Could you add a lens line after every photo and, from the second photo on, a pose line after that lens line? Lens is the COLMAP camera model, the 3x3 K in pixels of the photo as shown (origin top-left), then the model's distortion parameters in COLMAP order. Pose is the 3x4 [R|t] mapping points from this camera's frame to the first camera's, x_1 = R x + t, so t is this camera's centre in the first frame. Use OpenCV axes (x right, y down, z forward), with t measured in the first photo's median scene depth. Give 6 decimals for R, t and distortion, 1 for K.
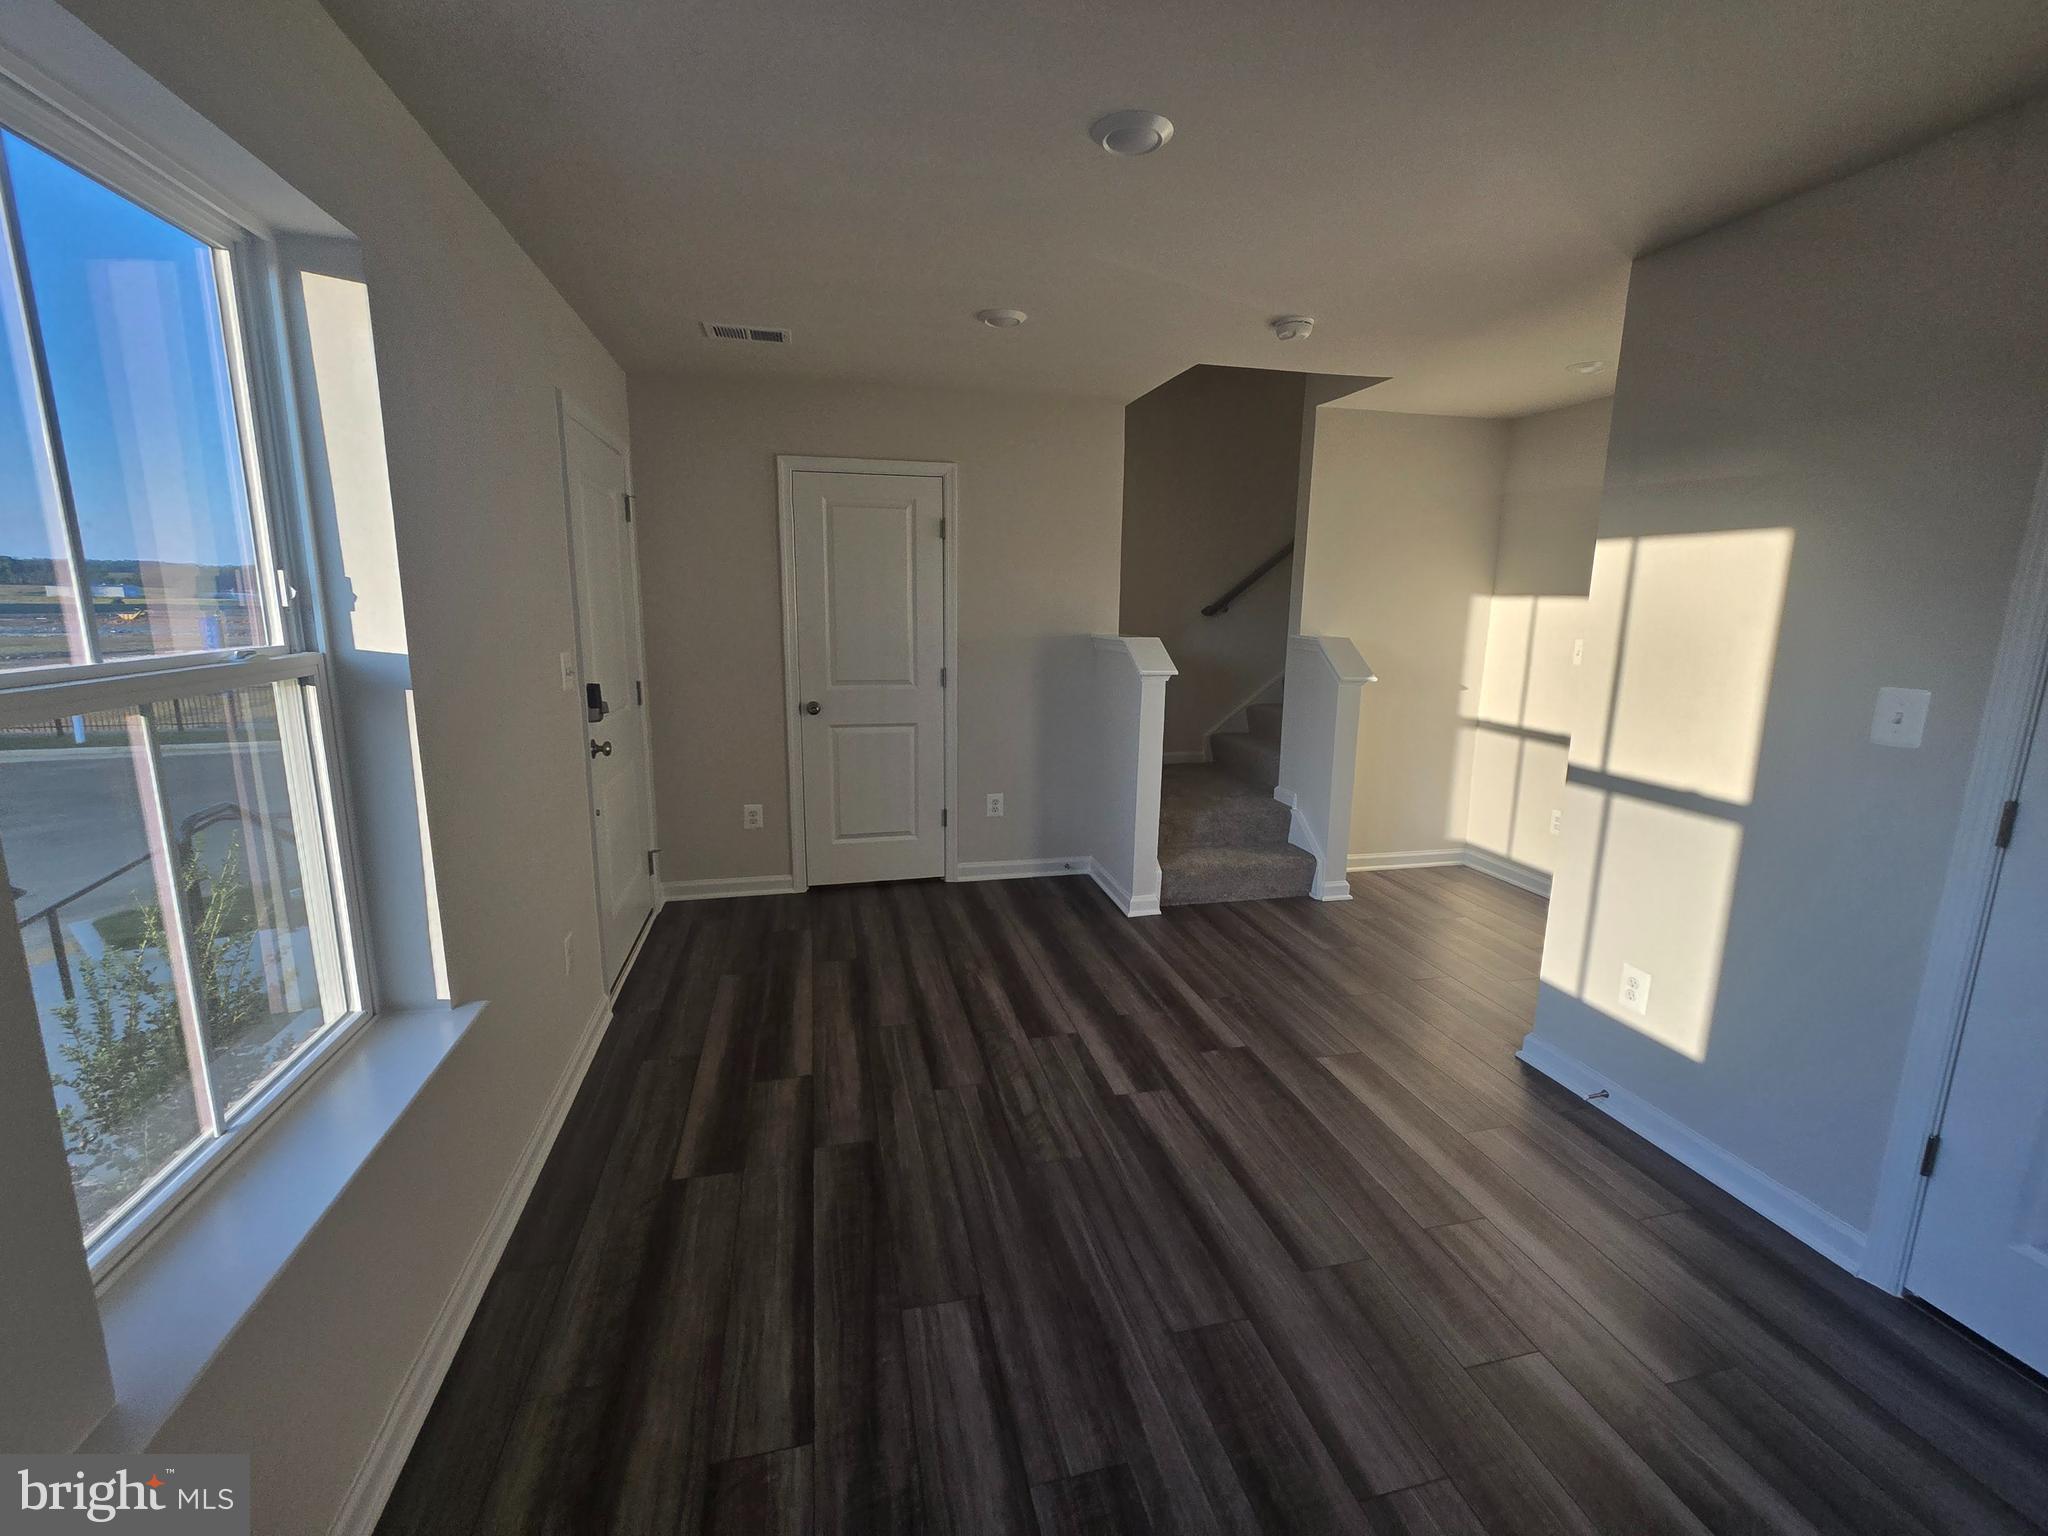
lens RADIAL K [[812.1, 0, 982.4], [0, 812.1, 738.1], [0, 0, 1]] dist [0.000869, 0.000284]
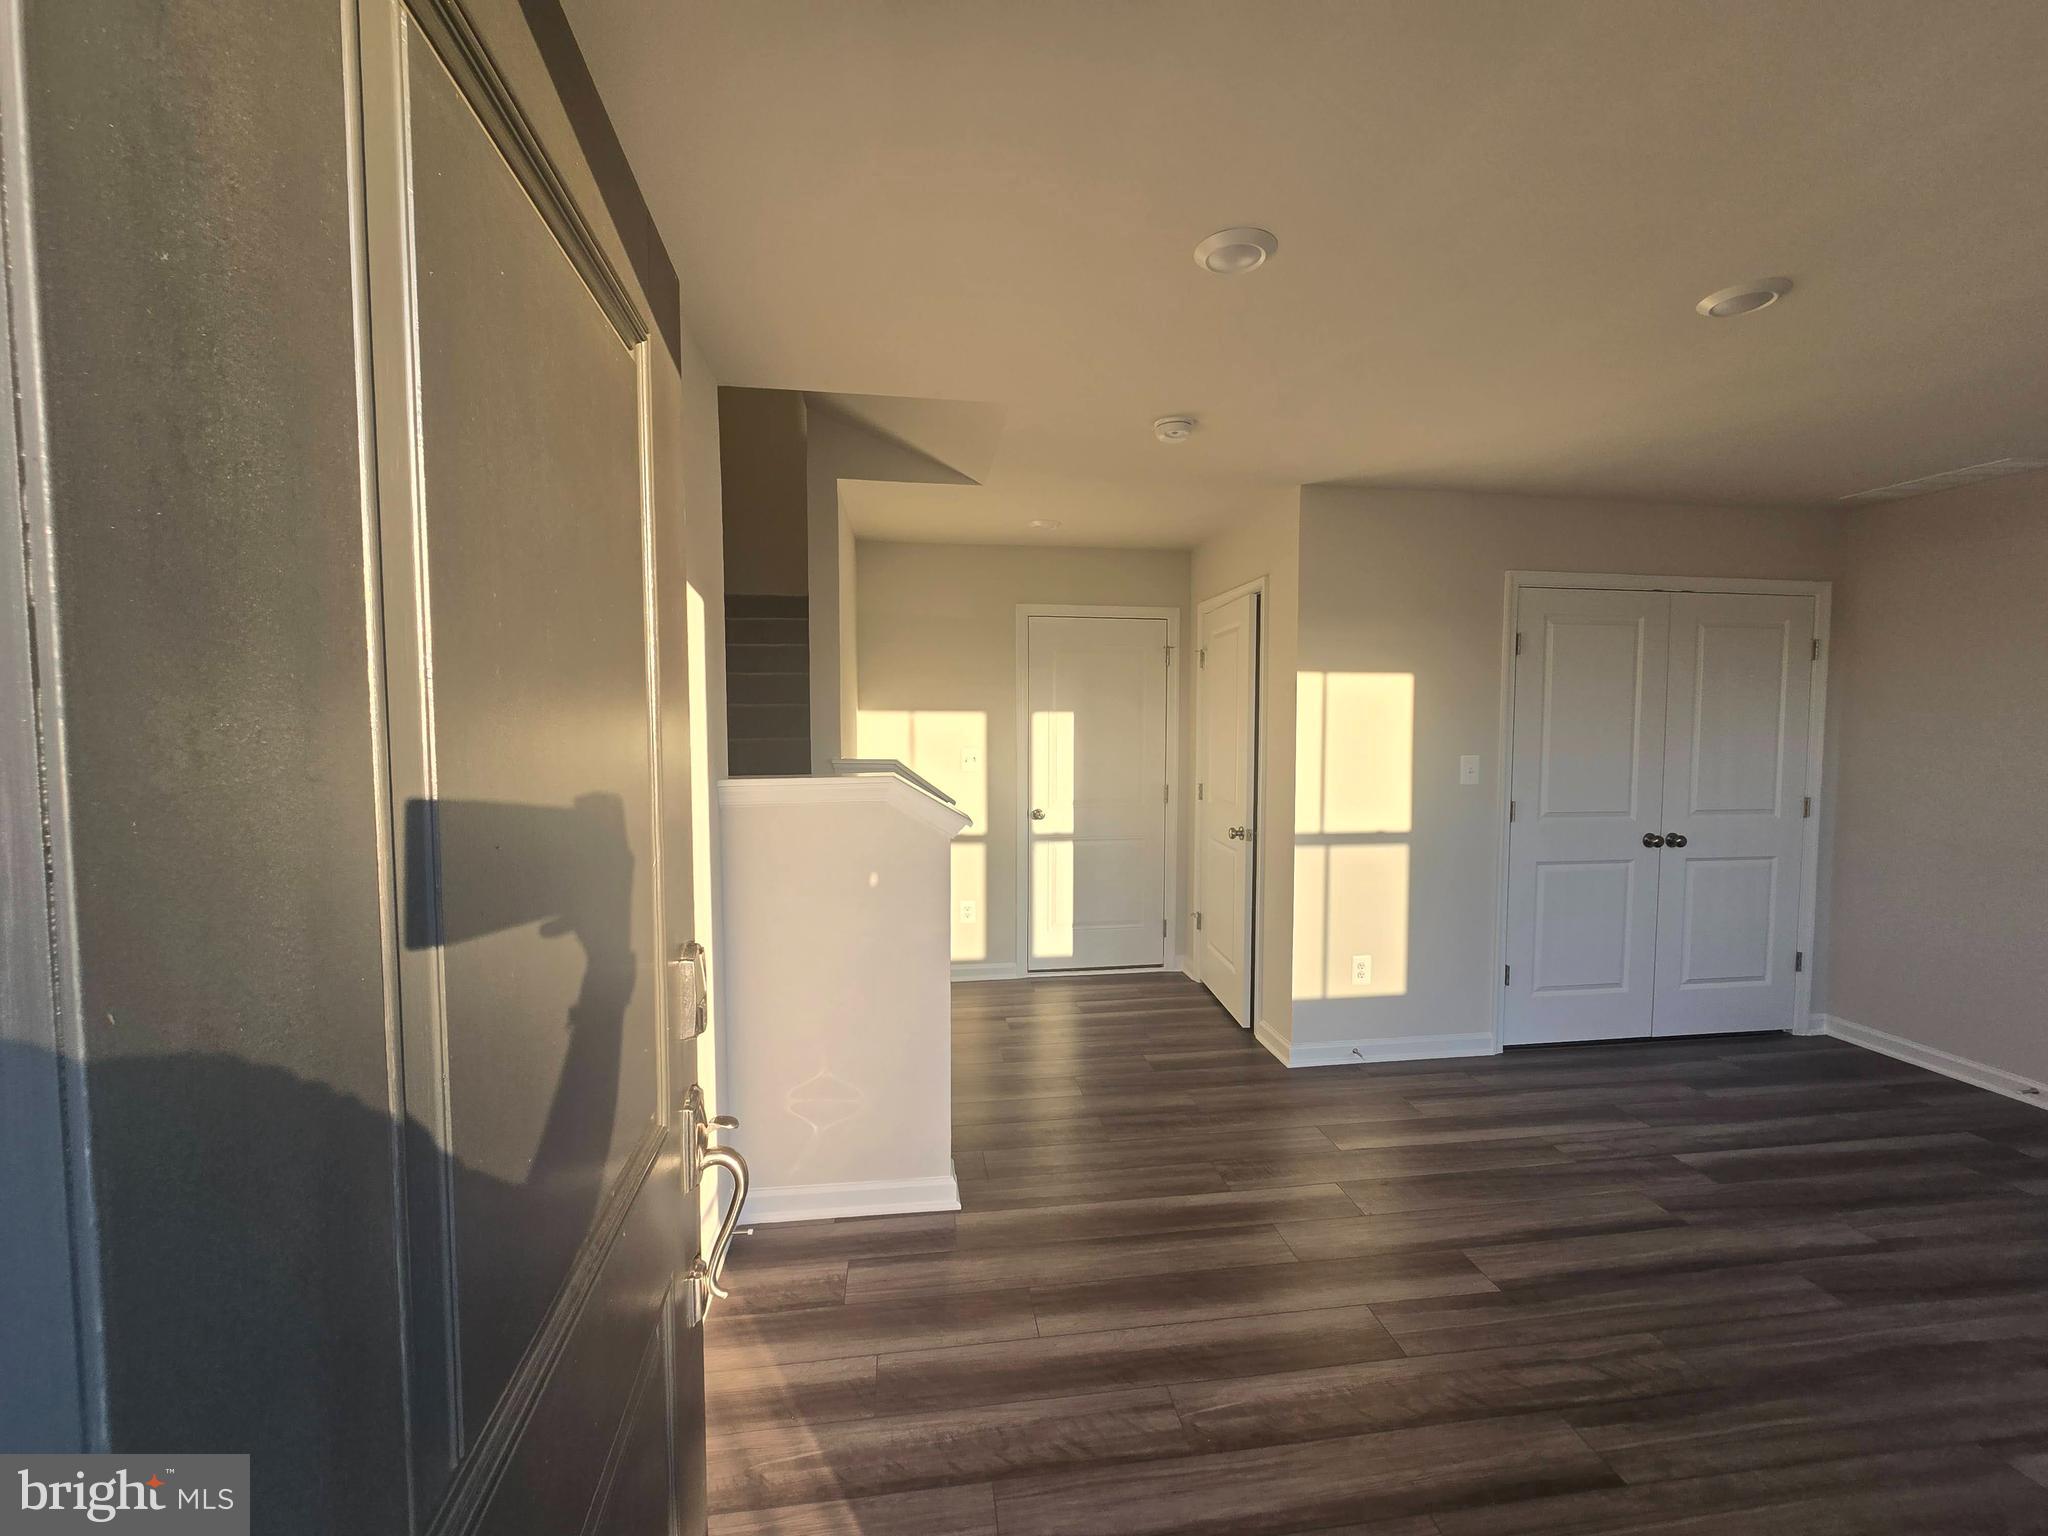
lens RADIAL K [[843.9, 0, 1029.7], [0, 843.9, 761.2], [0, 0, 1]] dist [-0.000777, 0.001032]
pose [[0.076719, -0.061974, 0.995125, -0.796111], [0.172481, 0.983844, 0.047974, -0.259016], [-0.982021, 0.167959, 0.086169, 1.454107]]
